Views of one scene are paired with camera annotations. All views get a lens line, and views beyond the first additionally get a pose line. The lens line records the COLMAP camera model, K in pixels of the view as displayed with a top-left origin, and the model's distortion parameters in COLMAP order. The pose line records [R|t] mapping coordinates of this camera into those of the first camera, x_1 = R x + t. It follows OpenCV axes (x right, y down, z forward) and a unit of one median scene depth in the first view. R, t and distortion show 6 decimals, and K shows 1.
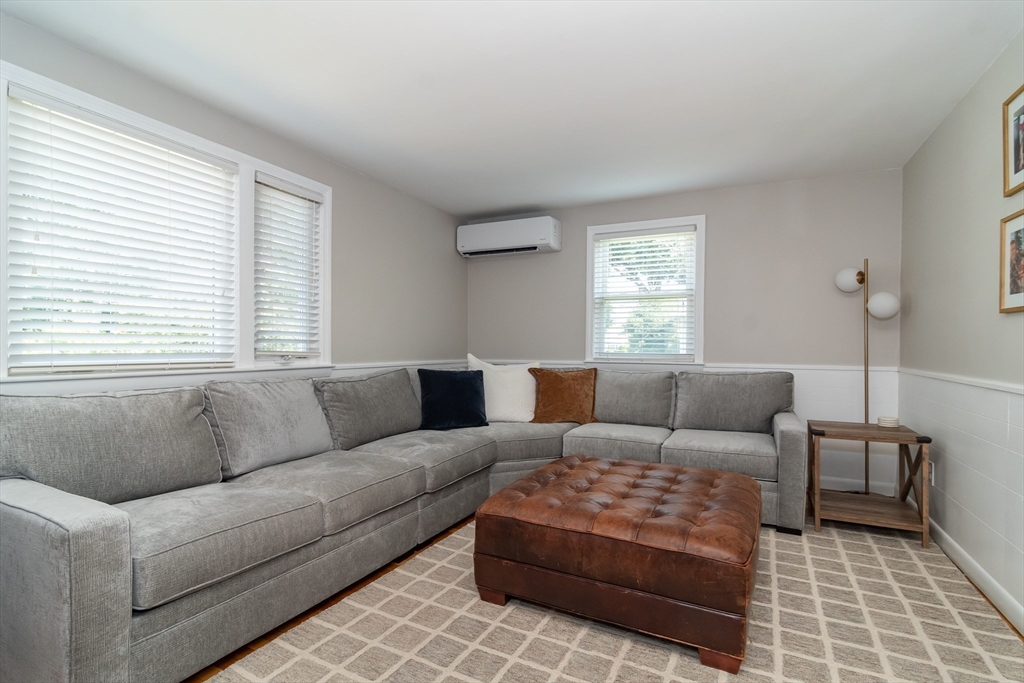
lens RADIAL K [[493.5, 0, 510.3], [0, 493.5, 344.9], [0, 0, 1]] dist [-0.000088, 0.000003]
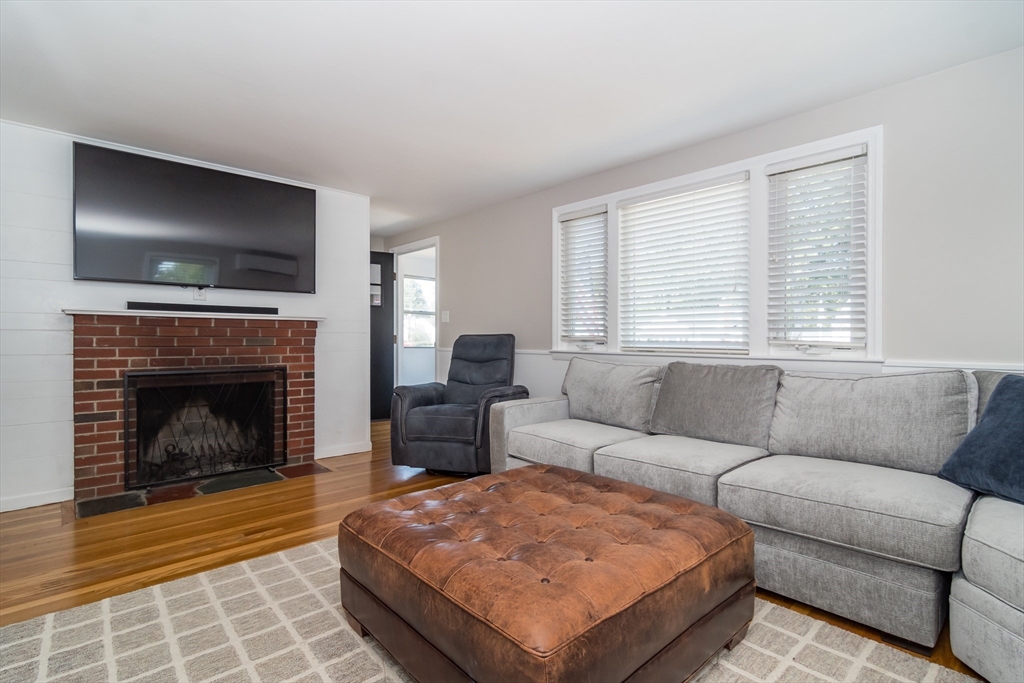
lens RADIAL K [[493.5, 0, 512.0], [0, 493.5, 339.5], [0, 0, 1]] dist [-0.000088, 0.000003]
pose [[-0.339976, 0.000302, -0.940434, 0.643496], [0.001824, 0.999998, -0.000338, 0.010311], [0.940432, -0.001831, -0.339976, 0.848111]]
